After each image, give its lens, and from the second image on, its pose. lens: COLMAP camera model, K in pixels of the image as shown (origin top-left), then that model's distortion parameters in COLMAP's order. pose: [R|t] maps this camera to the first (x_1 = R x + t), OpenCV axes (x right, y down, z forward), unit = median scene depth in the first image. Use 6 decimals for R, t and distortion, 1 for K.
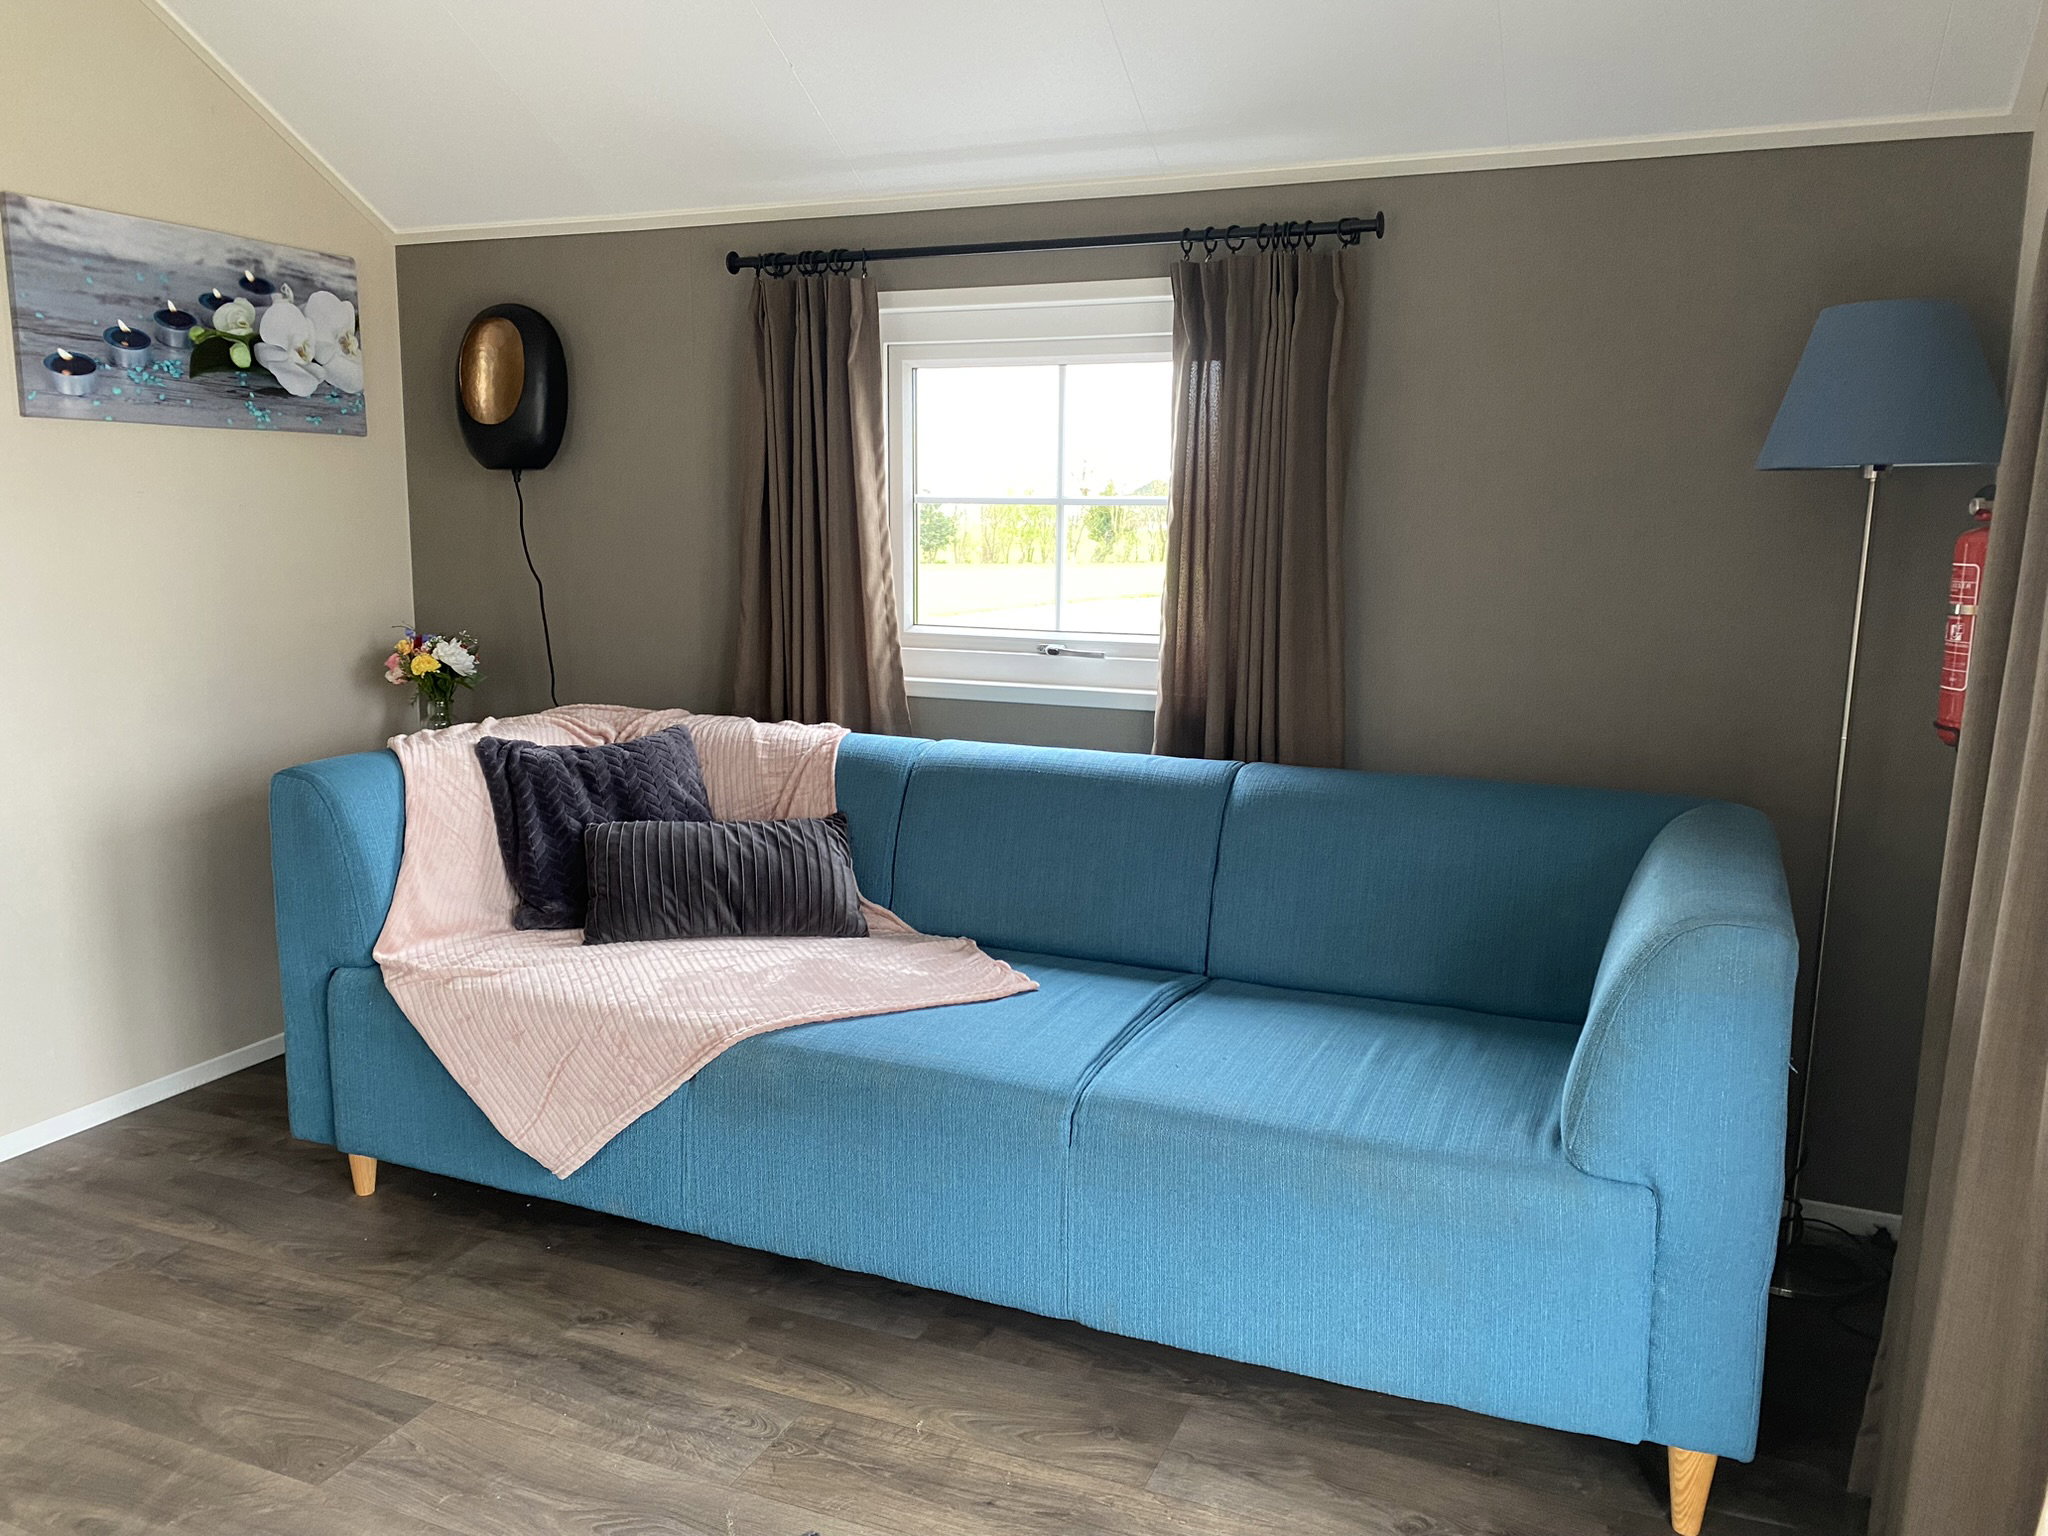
lens RADIAL K [[1556.1, 0, 1021.8], [0, 1556.1, 767.6], [0, 0, 1]] dist [0.007817, -0.007359]
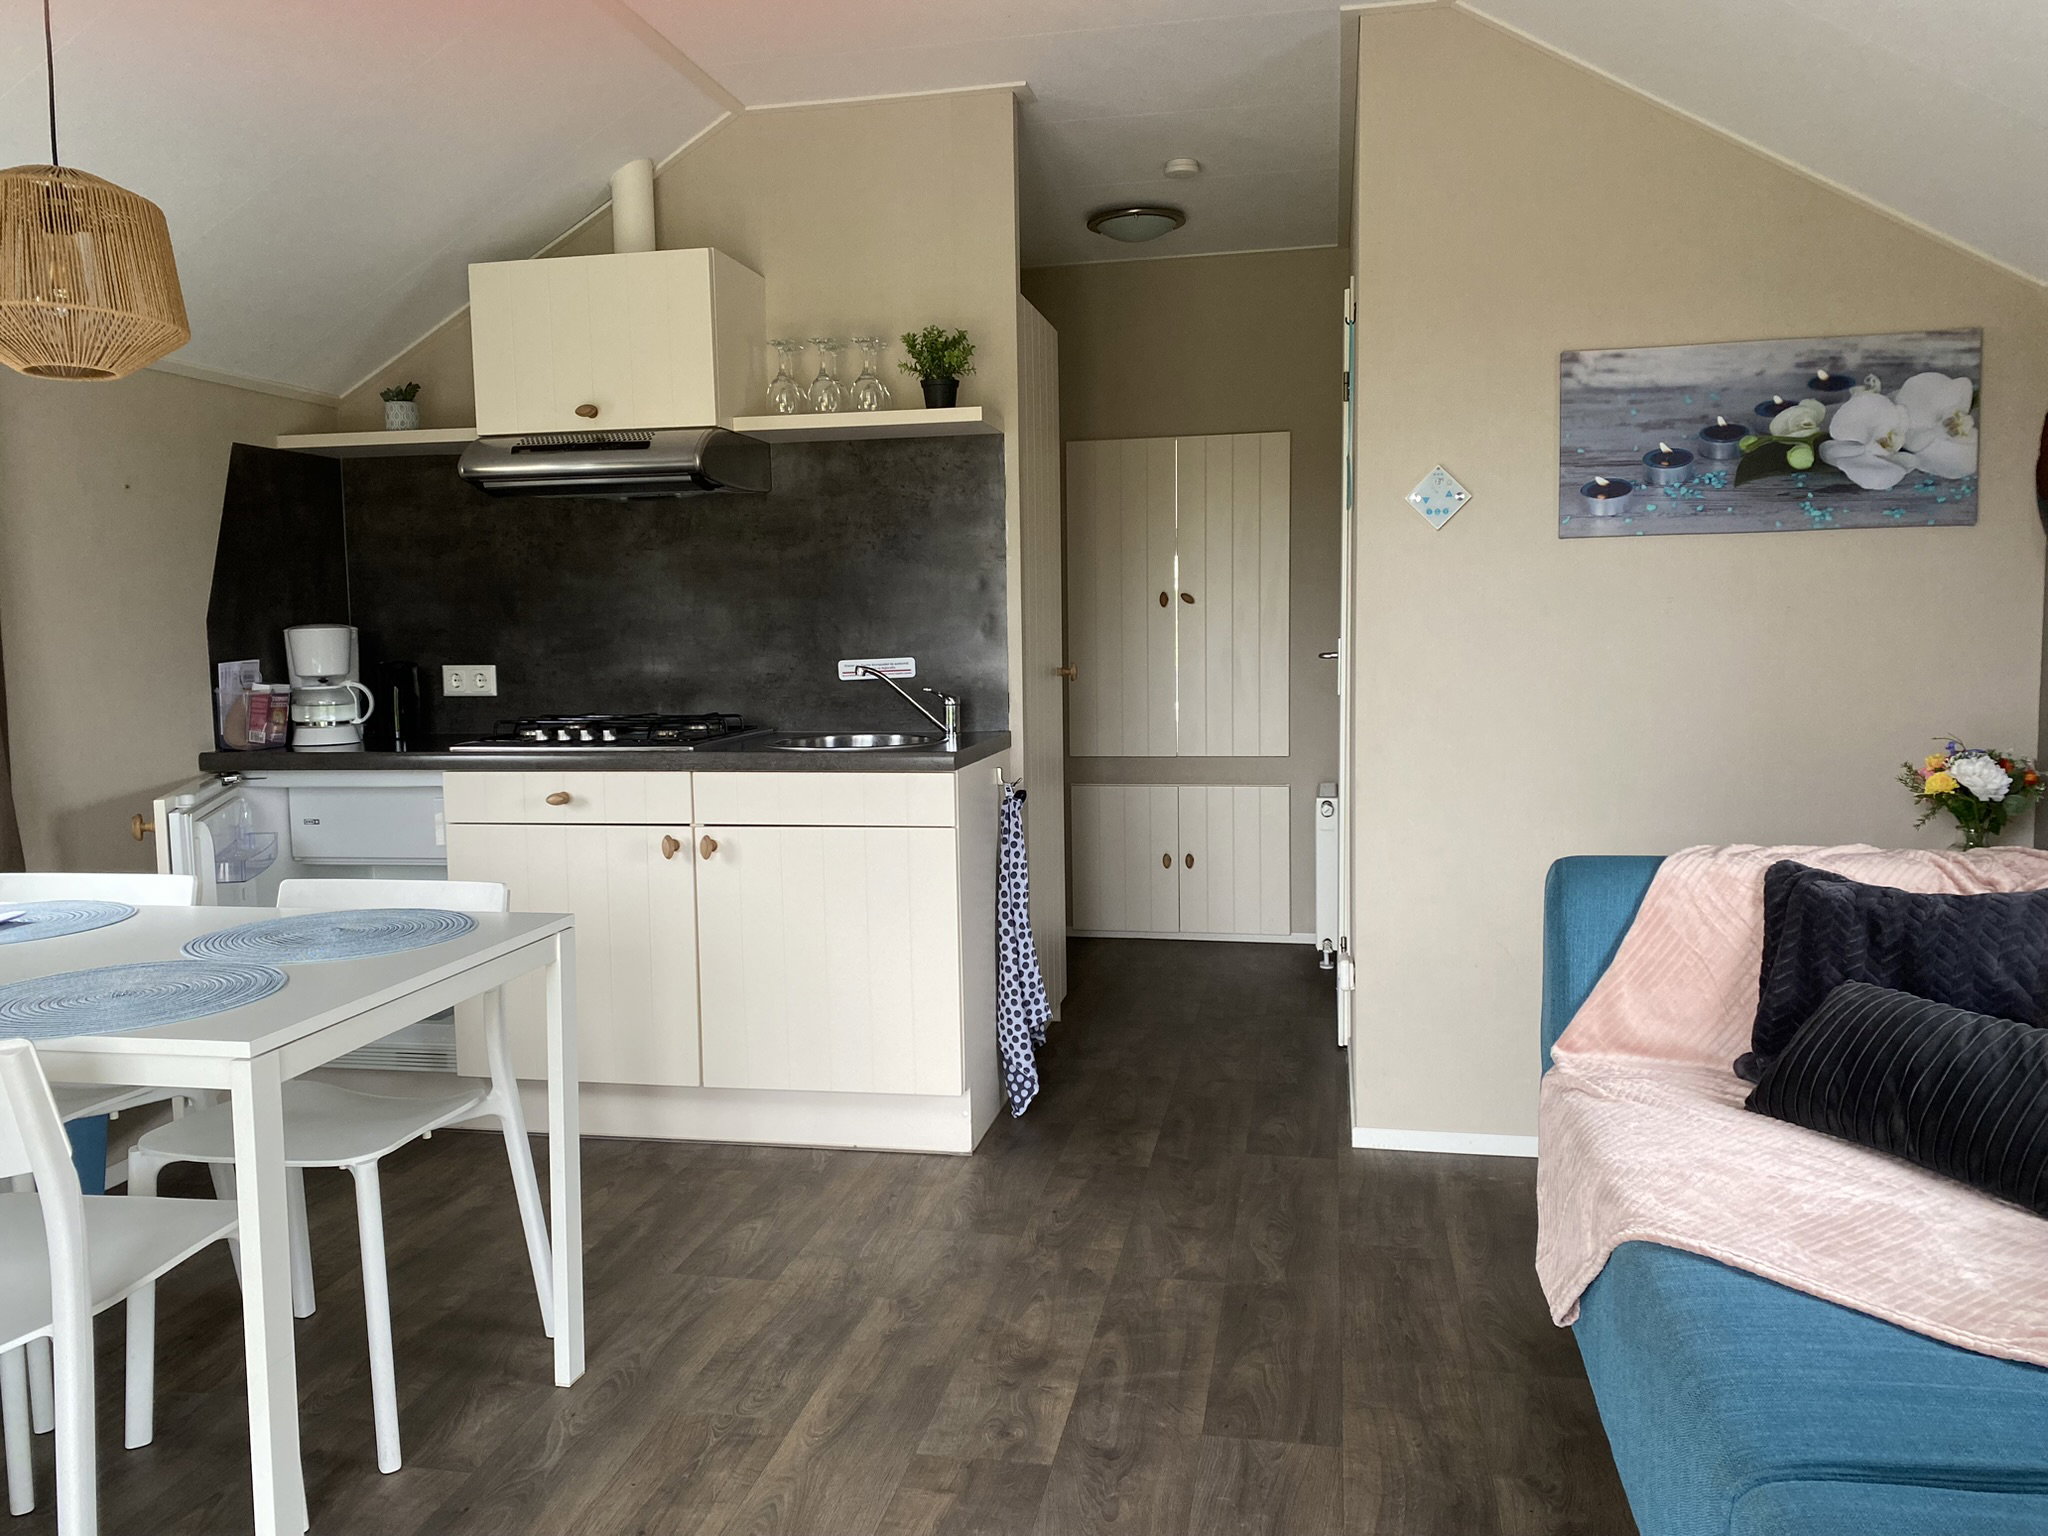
lens RADIAL K [[1556.1, 0, 1025.8], [0, 1556.1, 769.3], [0, 0, 1]] dist [0.007817, -0.007359]
pose [[0.185647, 0.078015, -0.979515, 0.414610], [-0.137830, 0.989055, 0.052652, -0.054366], [0.972902, 0.125232, 0.194368, 0.368666]]
